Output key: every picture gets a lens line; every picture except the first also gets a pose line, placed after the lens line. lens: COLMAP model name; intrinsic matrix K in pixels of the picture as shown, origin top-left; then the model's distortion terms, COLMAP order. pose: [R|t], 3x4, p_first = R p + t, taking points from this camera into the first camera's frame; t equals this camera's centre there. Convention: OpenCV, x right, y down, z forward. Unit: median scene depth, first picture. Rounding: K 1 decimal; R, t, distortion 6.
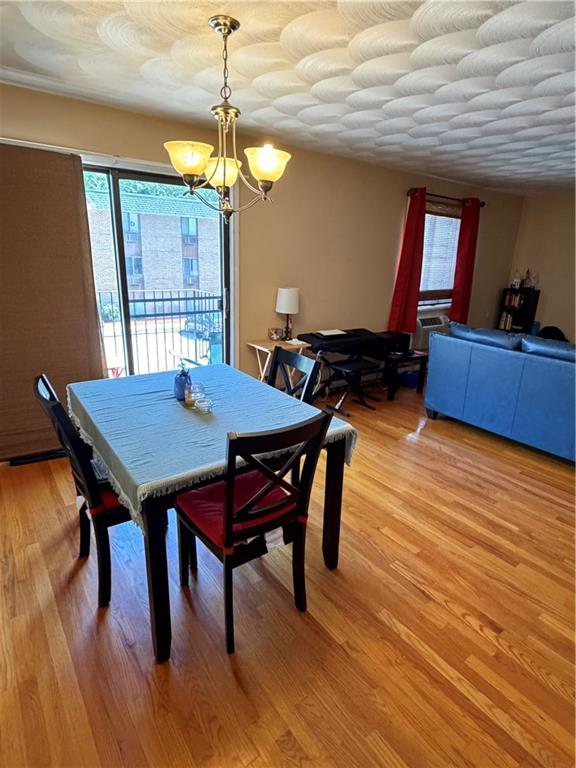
lens RADIAL K [[425.6, 0, 289.5], [0, 425.6, 385.7], [0, 0, 1]] dist [-0.004868, 0.001607]
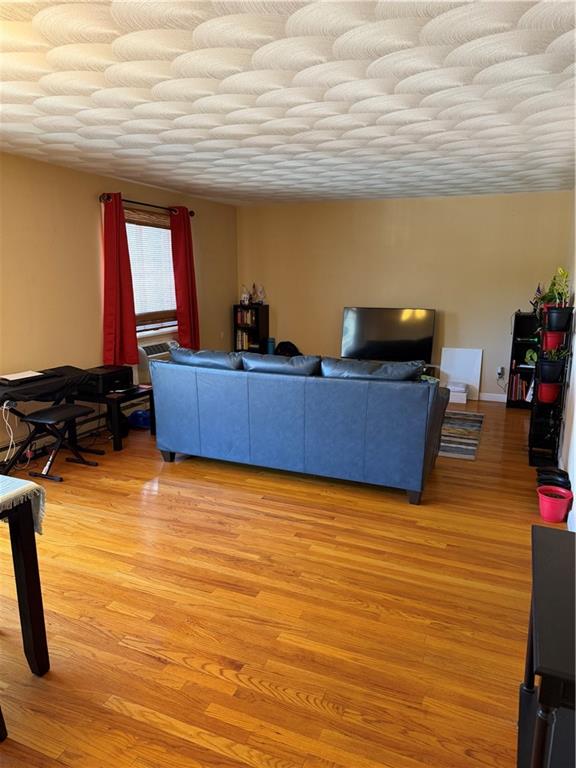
lens RADIAL K [[543.6, 0, 294.1], [0, 543.6, 386.2], [0, 0, 1]] dist [0.041435, -0.062436]
pose [[0.861323, -0.130542, 0.491000, 0.047103], [0.172948, 0.984045, -0.041761, 0.022687], [-0.477714, 0.120887, 0.870158, -0.091781]]
